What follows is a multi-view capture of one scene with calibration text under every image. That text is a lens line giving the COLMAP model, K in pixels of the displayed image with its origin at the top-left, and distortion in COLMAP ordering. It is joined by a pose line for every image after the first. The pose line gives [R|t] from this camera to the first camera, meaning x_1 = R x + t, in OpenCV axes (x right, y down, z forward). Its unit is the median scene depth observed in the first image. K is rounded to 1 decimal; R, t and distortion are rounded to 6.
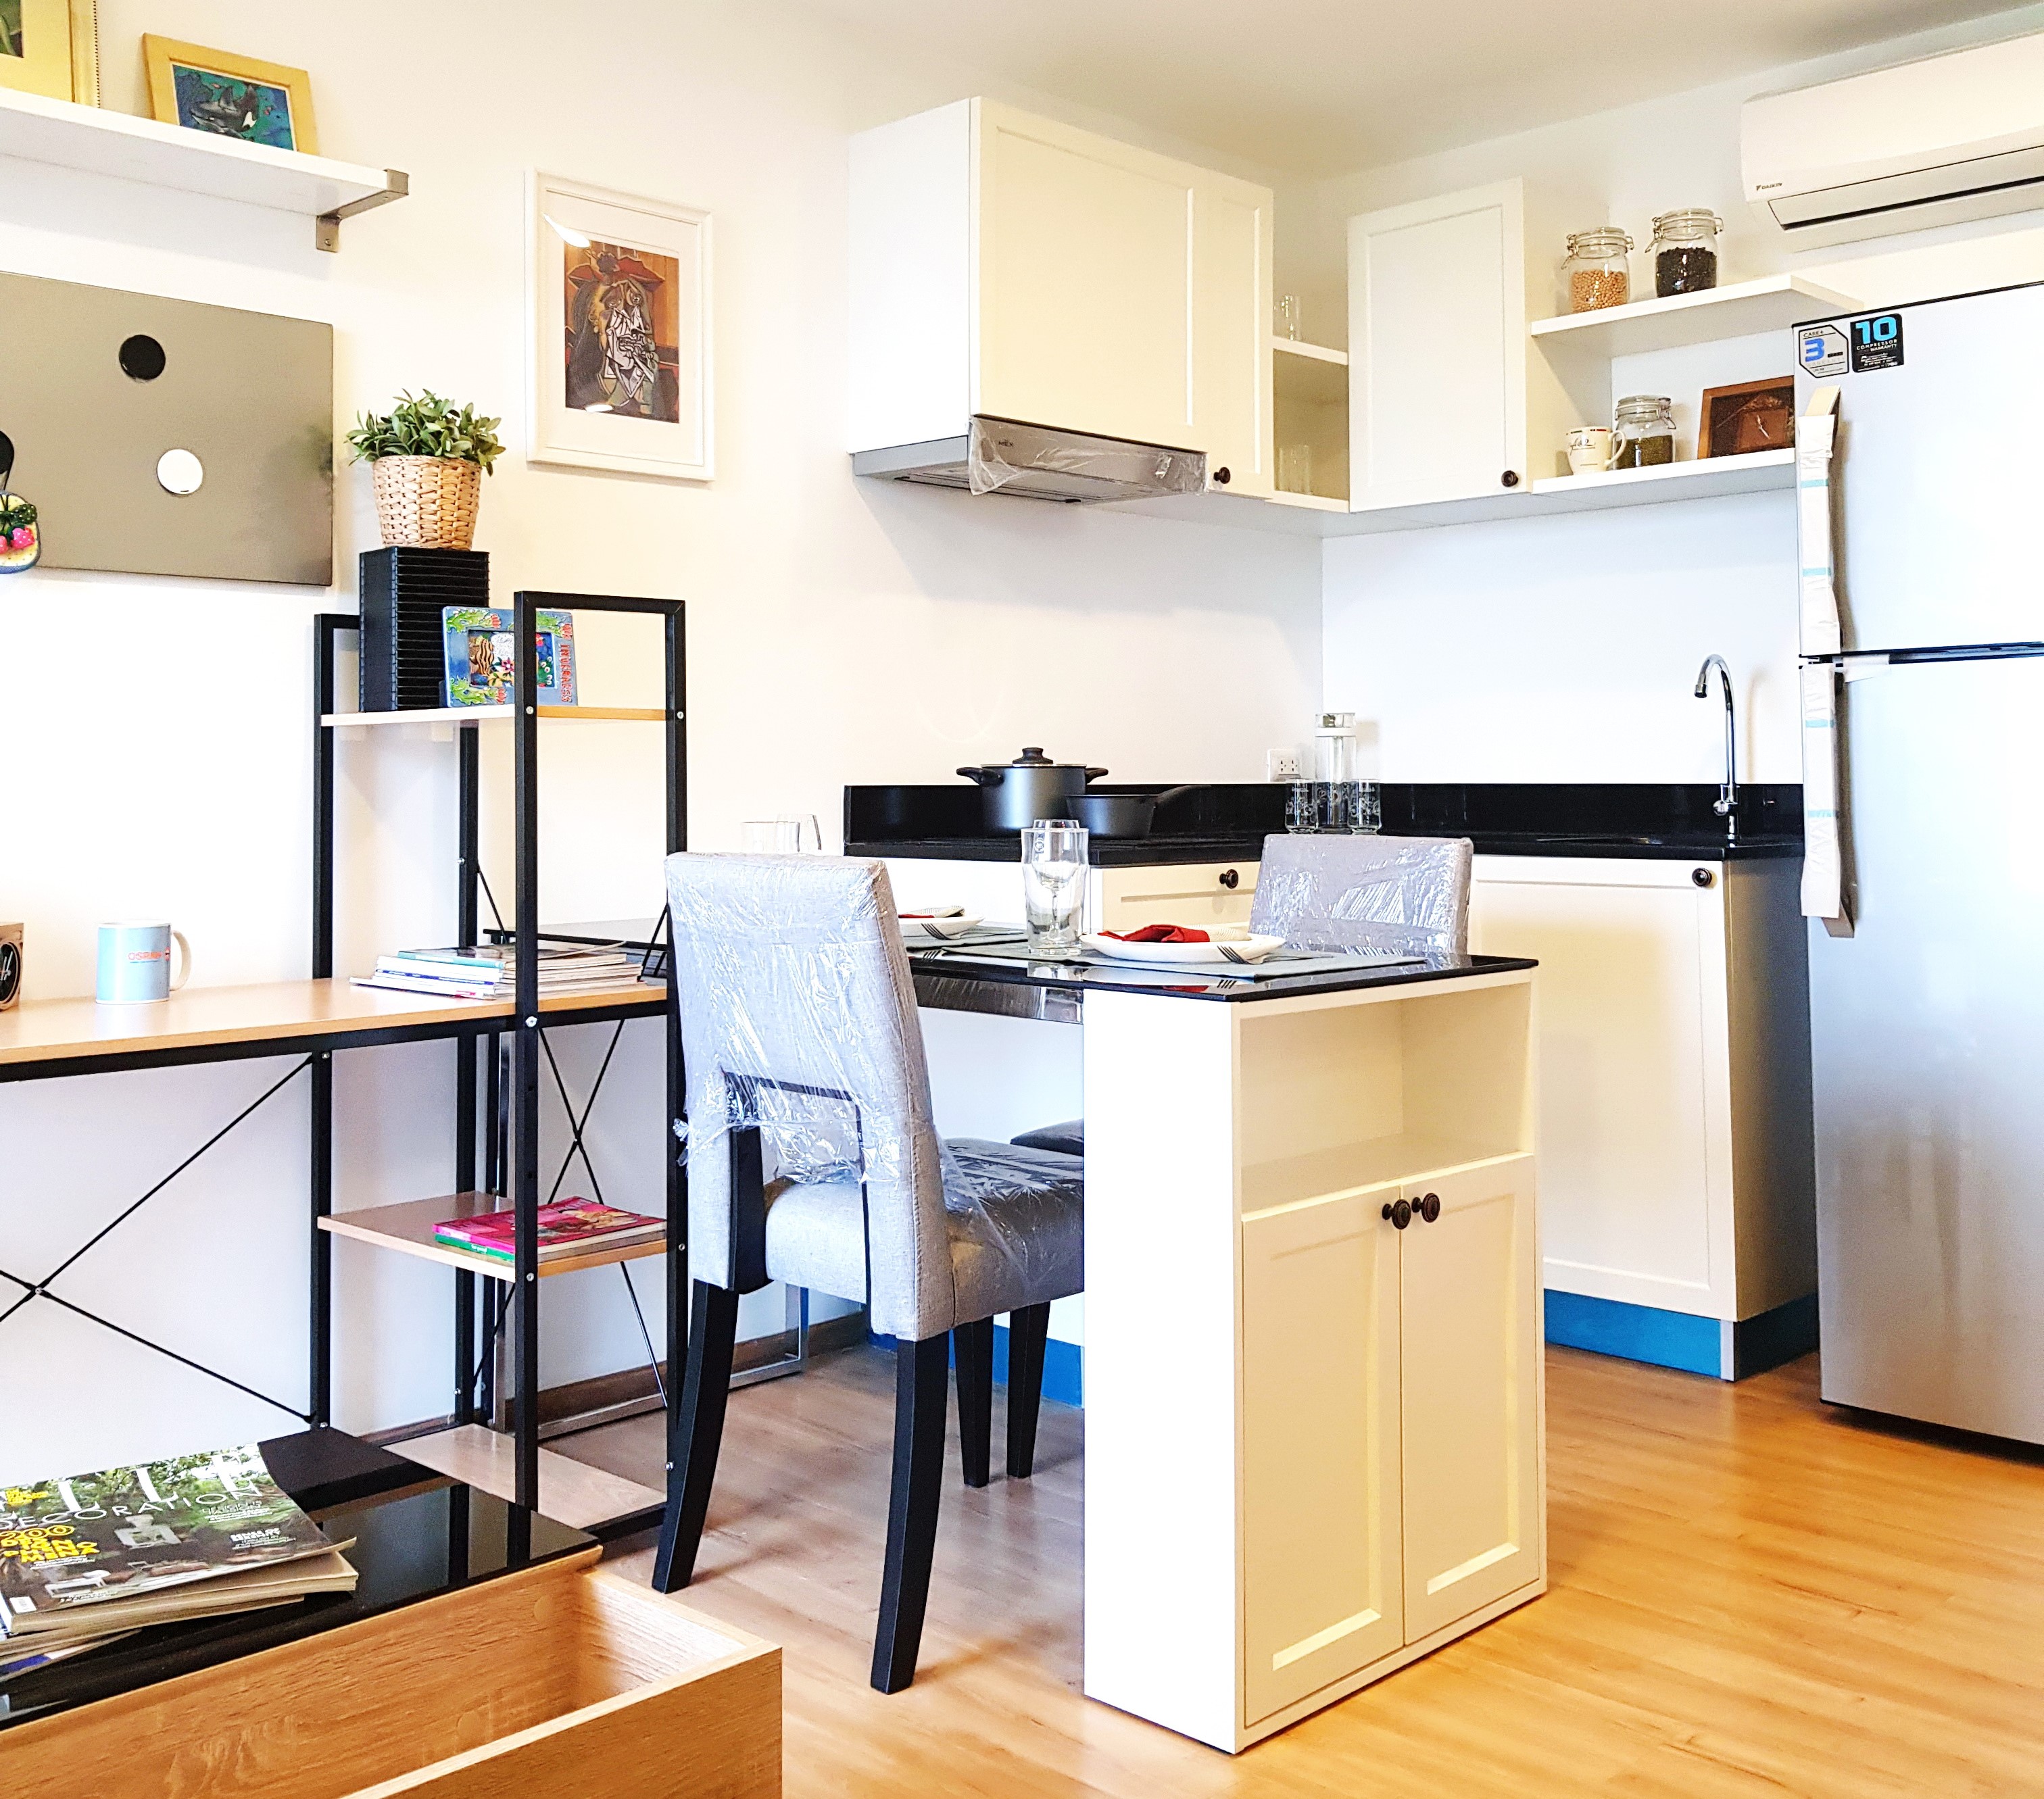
lens RADIAL K [[2095.7, 0, 989.7], [0, 2095.7, 686.8], [0, 0, 1]] dist [0.120172, -0.249874]
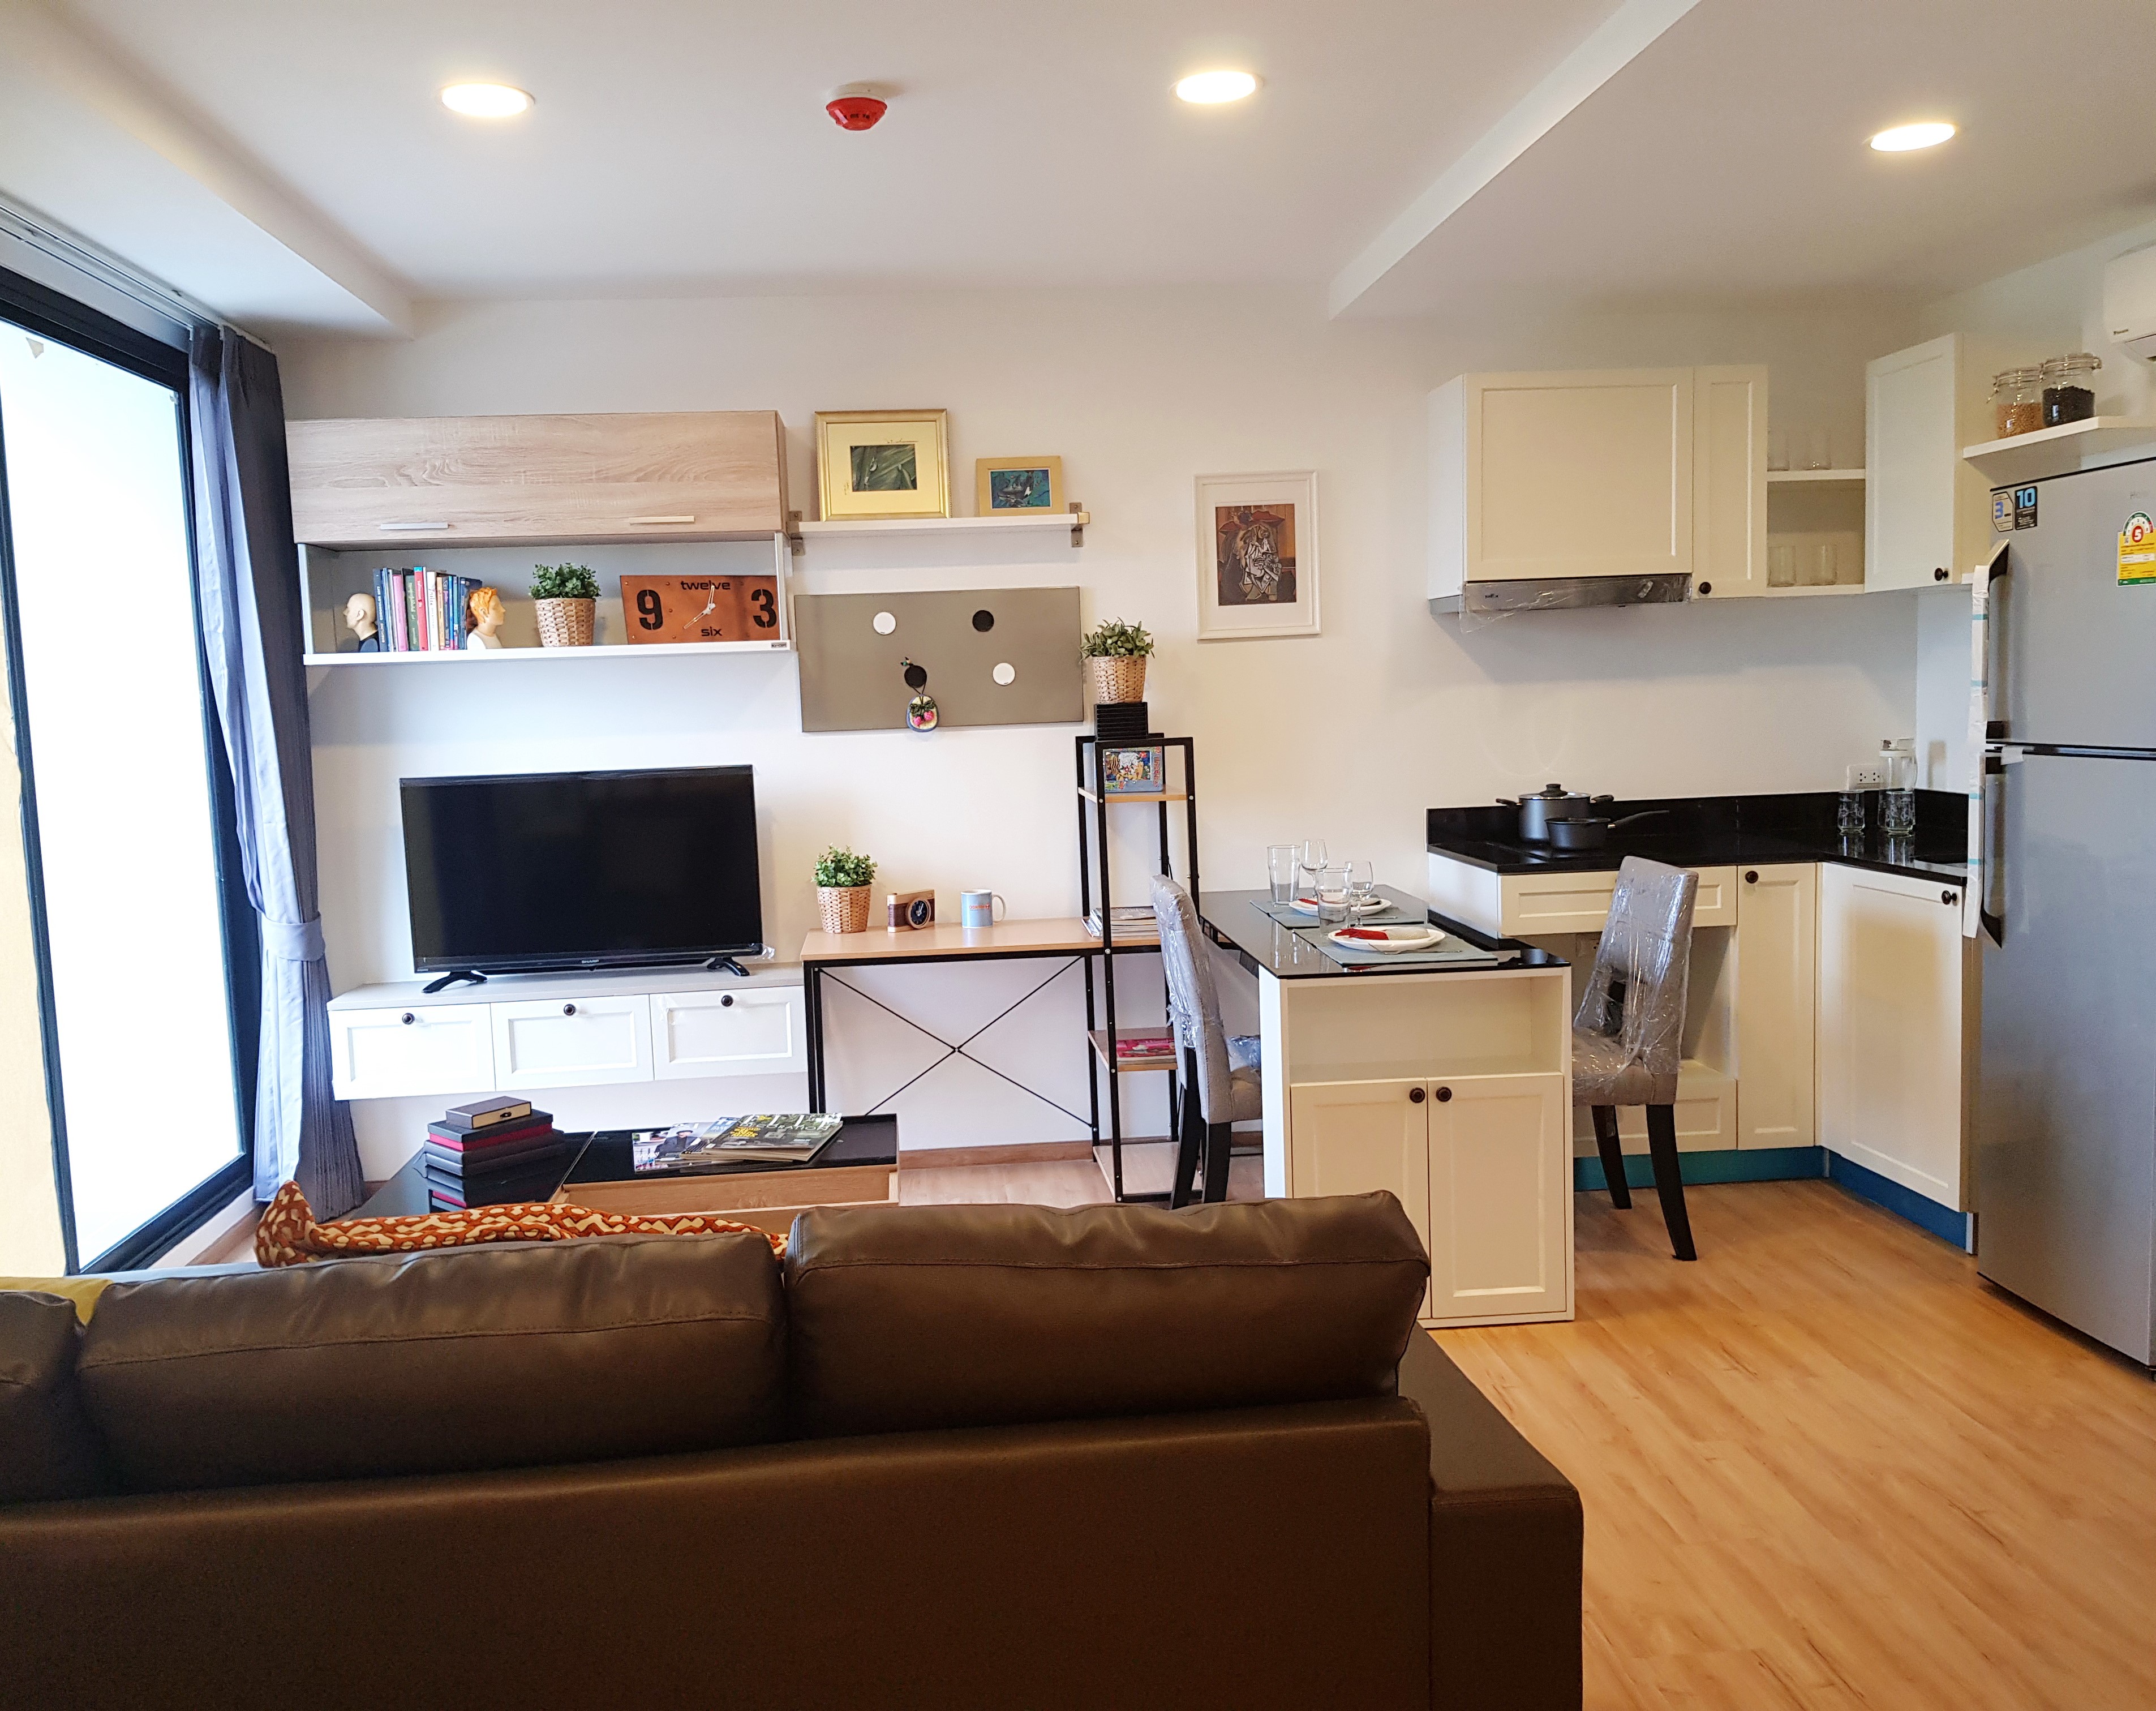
lens RADIAL K [[1735.7, 0, 1020.3], [0, 1735.7, 850.9], [0, 0, 1]] dist [0.063792, -0.004798]
pose [[0.750082, 0.038610, -0.660217, 0.677103], [0.063047, 0.989573, 0.129500, -0.132594], [0.658333, -0.138760, 0.739827, -0.240290]]
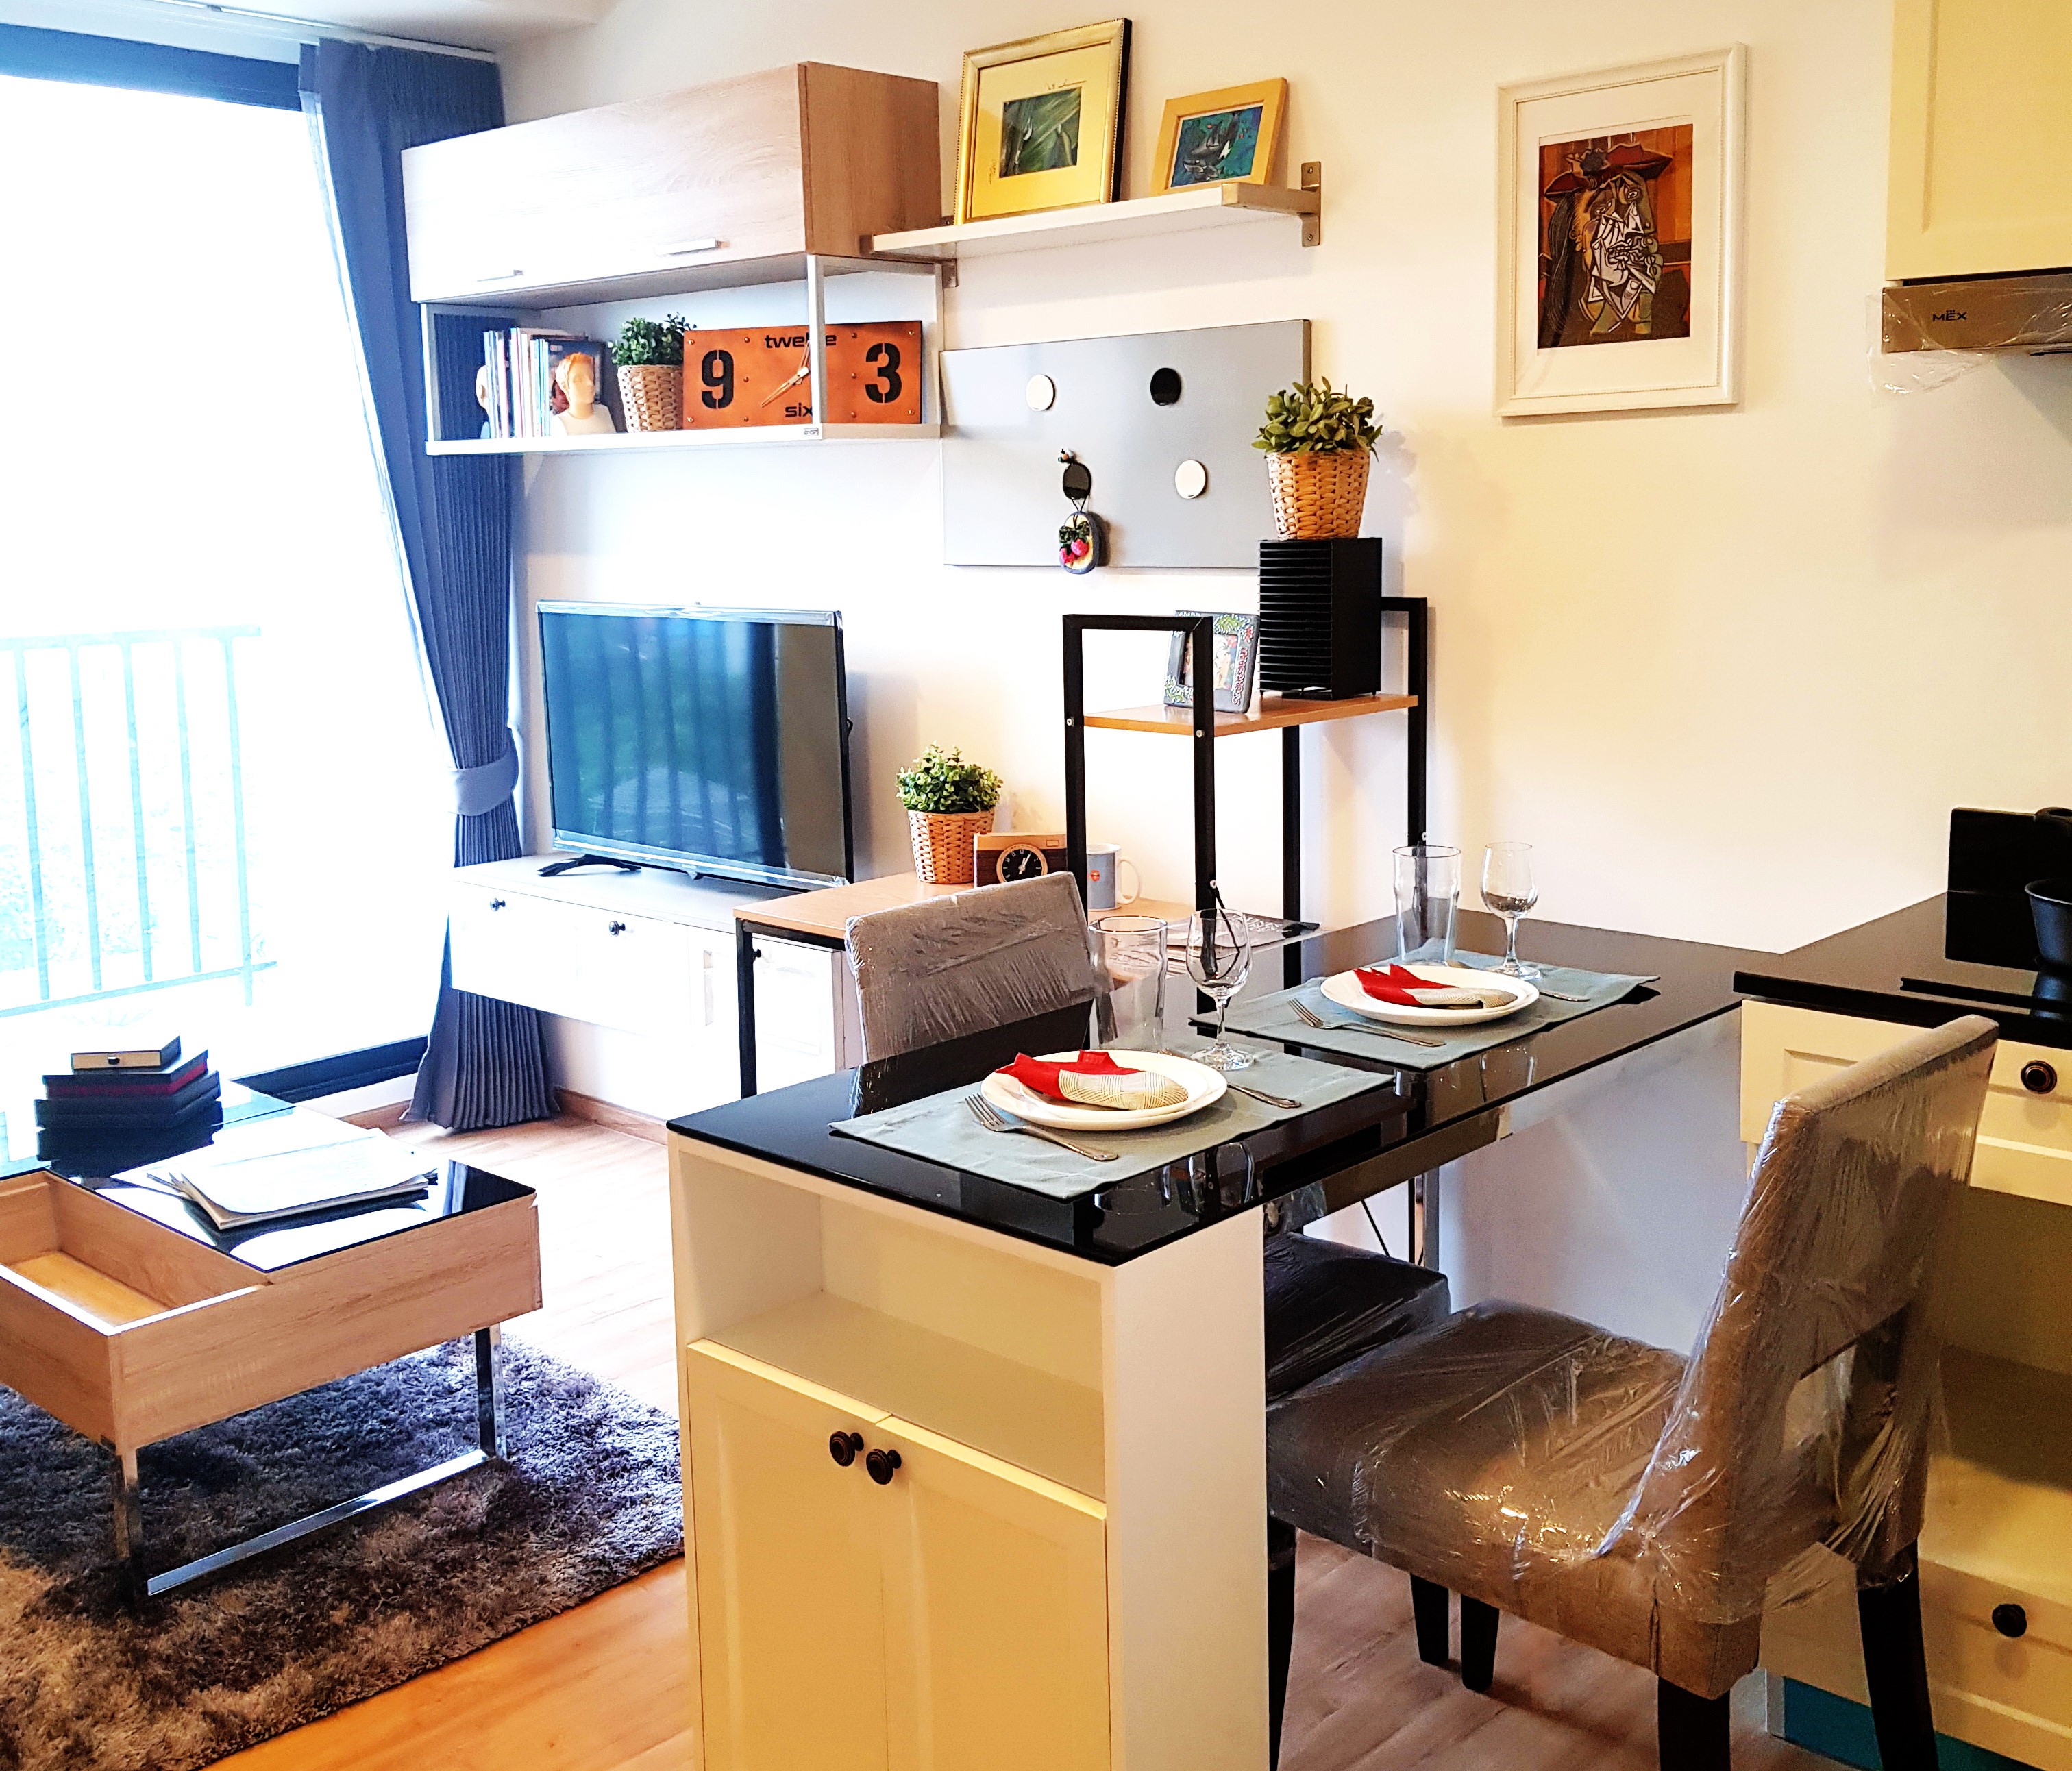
lens RADIAL K [[2121.9, 0, 1014.7], [0, 2121.9, 776.1], [0, 0, 1]] dist [0.099680, -0.184550]
pose [[0.022825, 0.139268, -0.989992, 0.735809], [0.065036, 0.987945, 0.140480, -0.098701], [0.997622, -0.067591, 0.013493, 0.780412]]
